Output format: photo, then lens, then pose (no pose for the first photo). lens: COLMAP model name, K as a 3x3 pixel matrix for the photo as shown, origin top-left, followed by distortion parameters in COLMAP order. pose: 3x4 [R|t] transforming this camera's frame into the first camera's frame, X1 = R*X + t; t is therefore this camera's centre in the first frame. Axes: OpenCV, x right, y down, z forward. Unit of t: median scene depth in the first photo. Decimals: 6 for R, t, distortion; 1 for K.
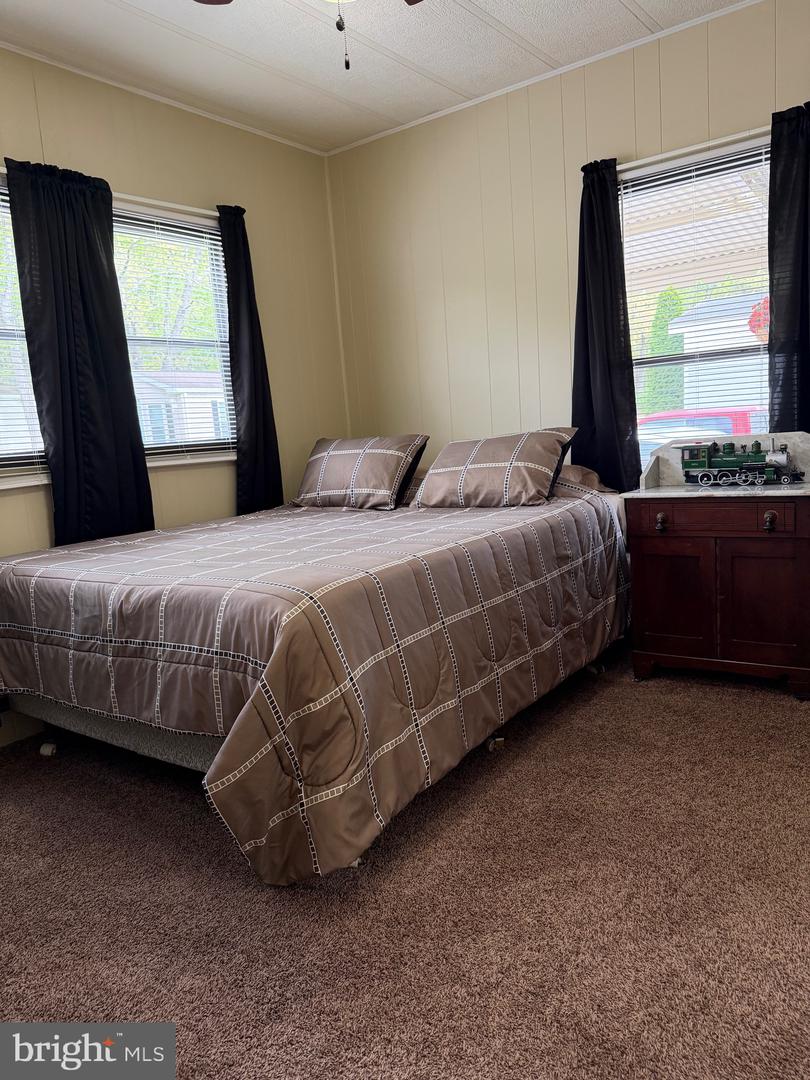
lens RADIAL K [[753.2, 0, 403.2], [0, 753.2, 543.5], [0, 0, 1]] dist [0.156749, -0.290364]
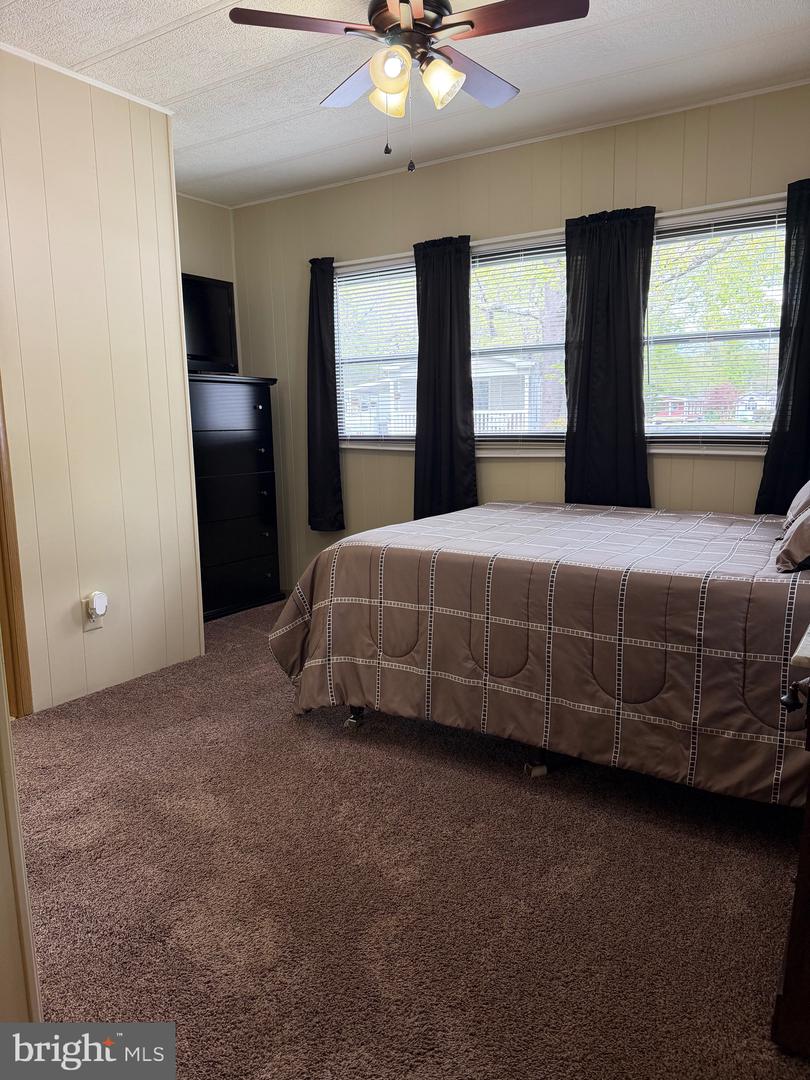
lens RADIAL K [[753.2, 0, 403.2], [0, 753.2, 543.5], [0, 0, 1]] dist [0.156749, -0.290364]
pose [[0.048524, 0.237060, -0.970283, 0.883536], [-0.149813, 0.962165, 0.227584, -0.194342], [0.987523, 0.134318, 0.082203, 0.619321]]
